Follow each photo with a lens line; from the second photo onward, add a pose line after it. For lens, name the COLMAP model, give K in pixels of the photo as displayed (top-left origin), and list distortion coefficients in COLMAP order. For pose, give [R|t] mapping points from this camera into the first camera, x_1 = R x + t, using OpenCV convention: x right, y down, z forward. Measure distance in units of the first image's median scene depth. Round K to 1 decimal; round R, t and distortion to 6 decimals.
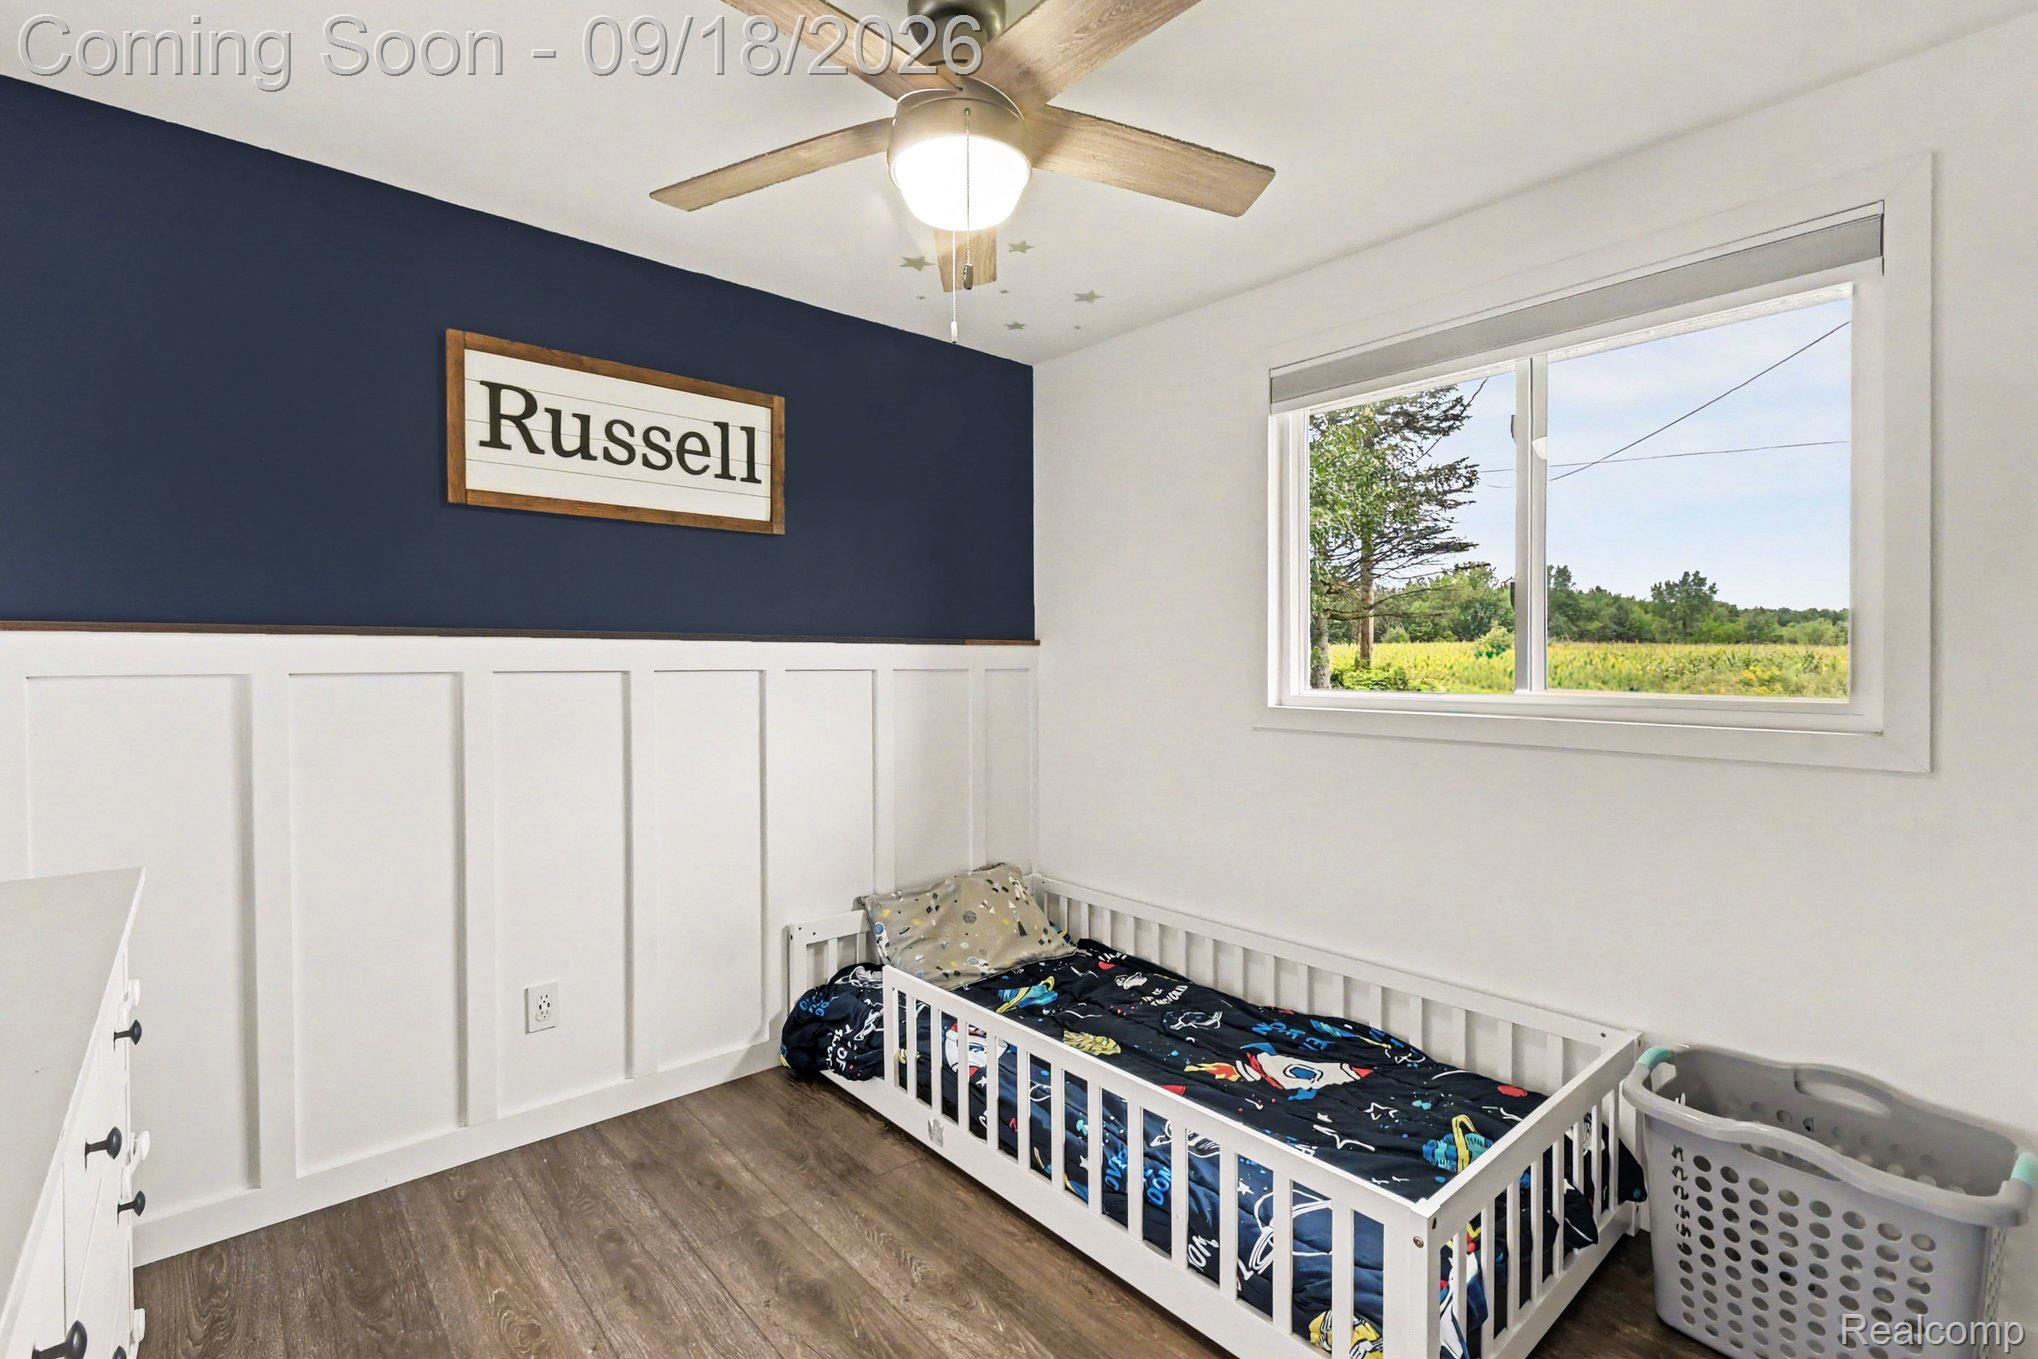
lens RADIAL K [[921.0, 0, 1024.1], [0, 921.0, 659.5], [0, 0, 1]] dist [0.000103, 0.000188]
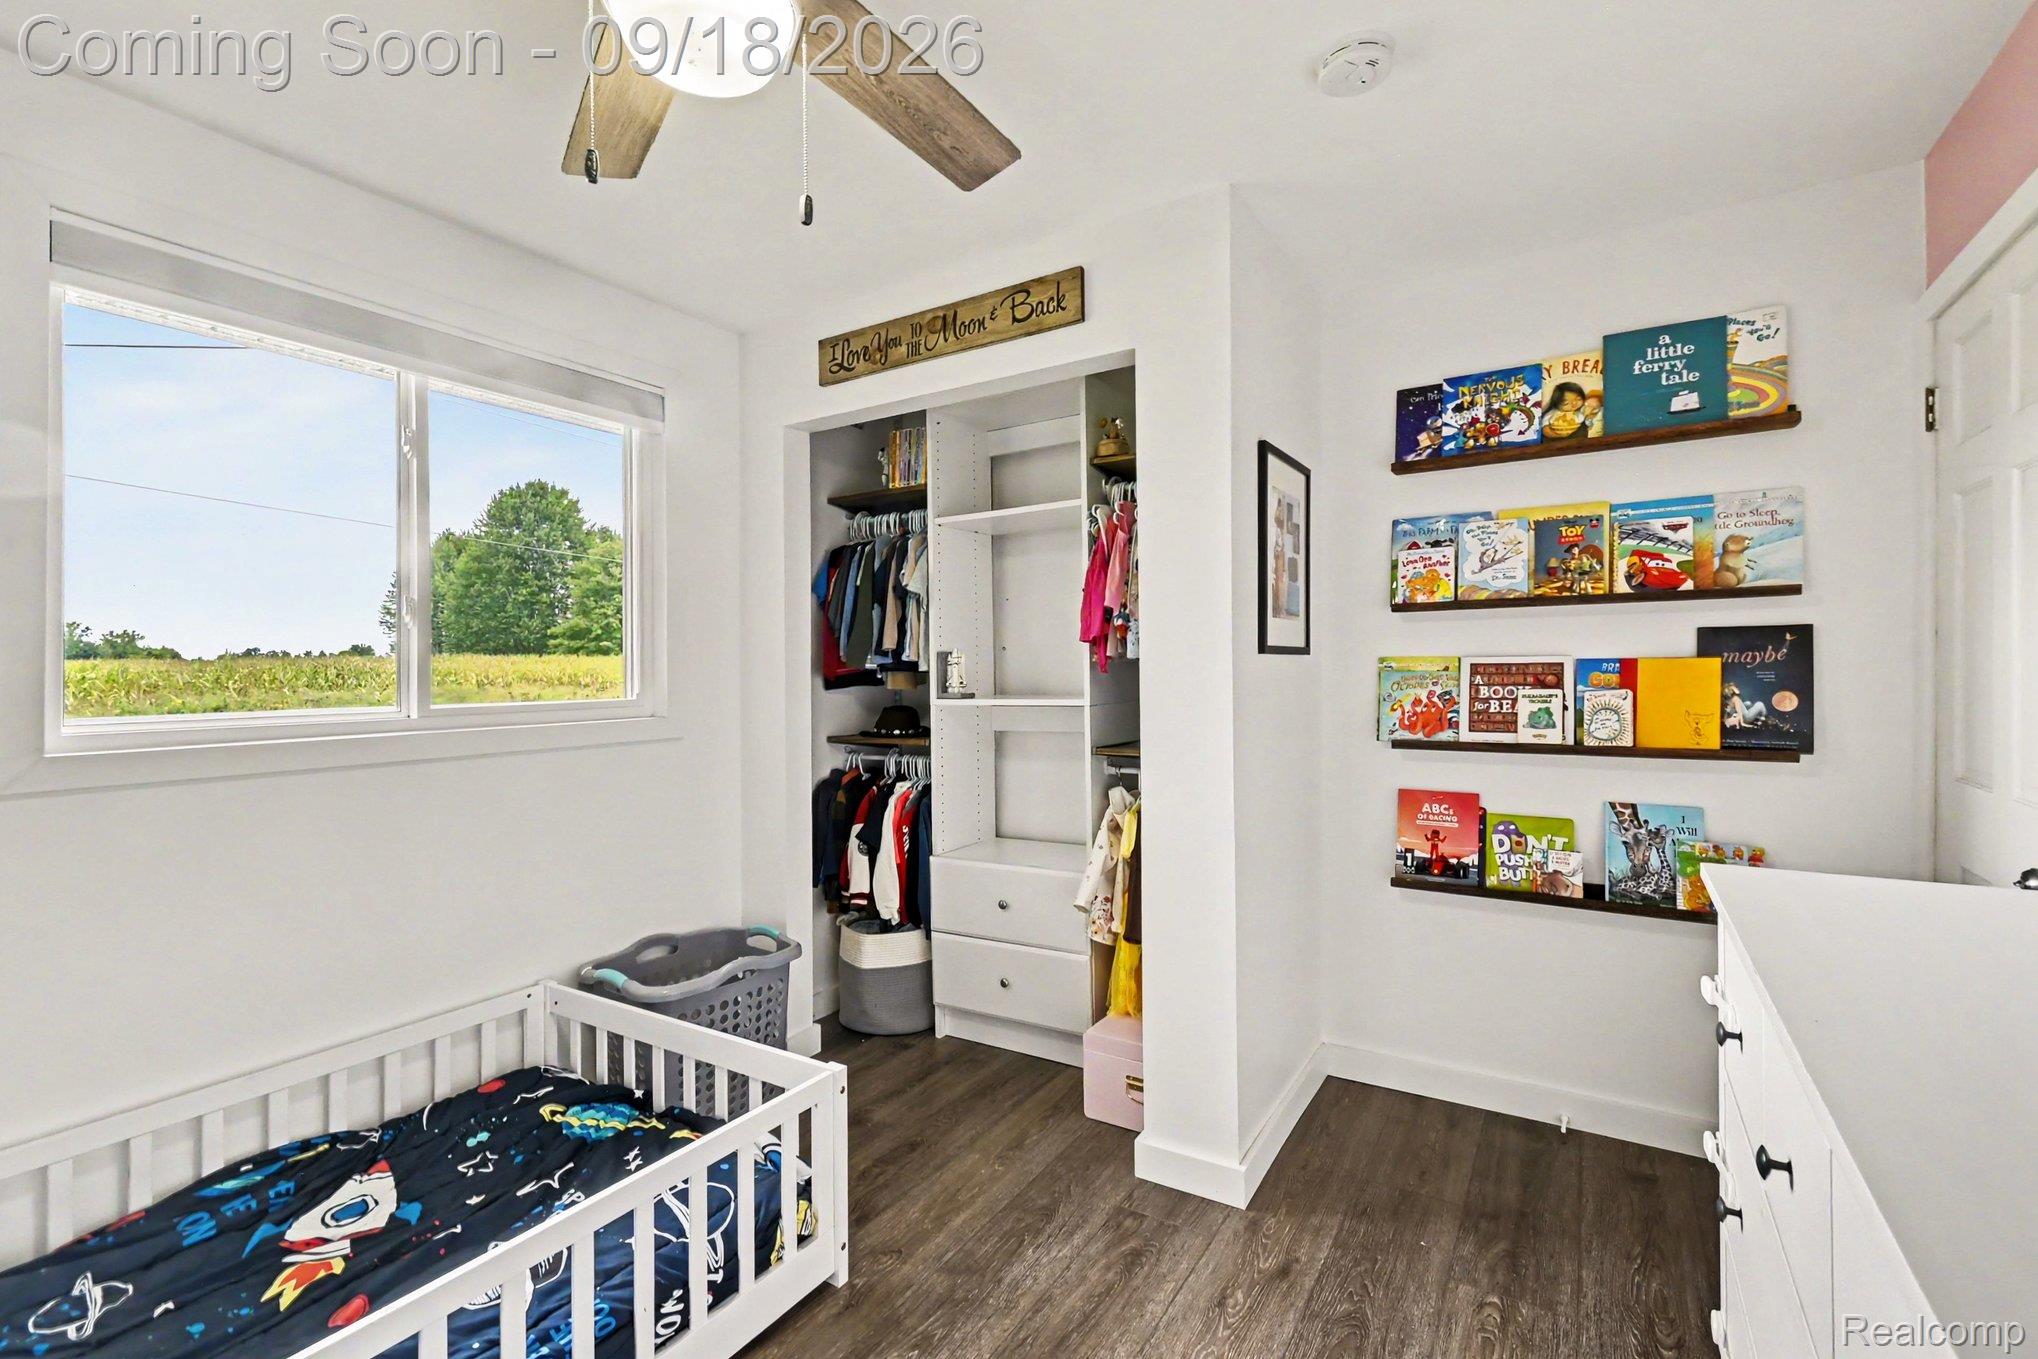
lens RADIAL K [[921.0, 0, 1024.1], [0, 921.0, 659.5], [0, 0, 1]] dist [0.000103, 0.000188]
pose [[-0.289362, 0.003983, 0.957211, -0.594327], [0.006513, 0.999976, -0.002192, 0.008290], [-0.957197, 0.005600, -0.289382, 0.719840]]
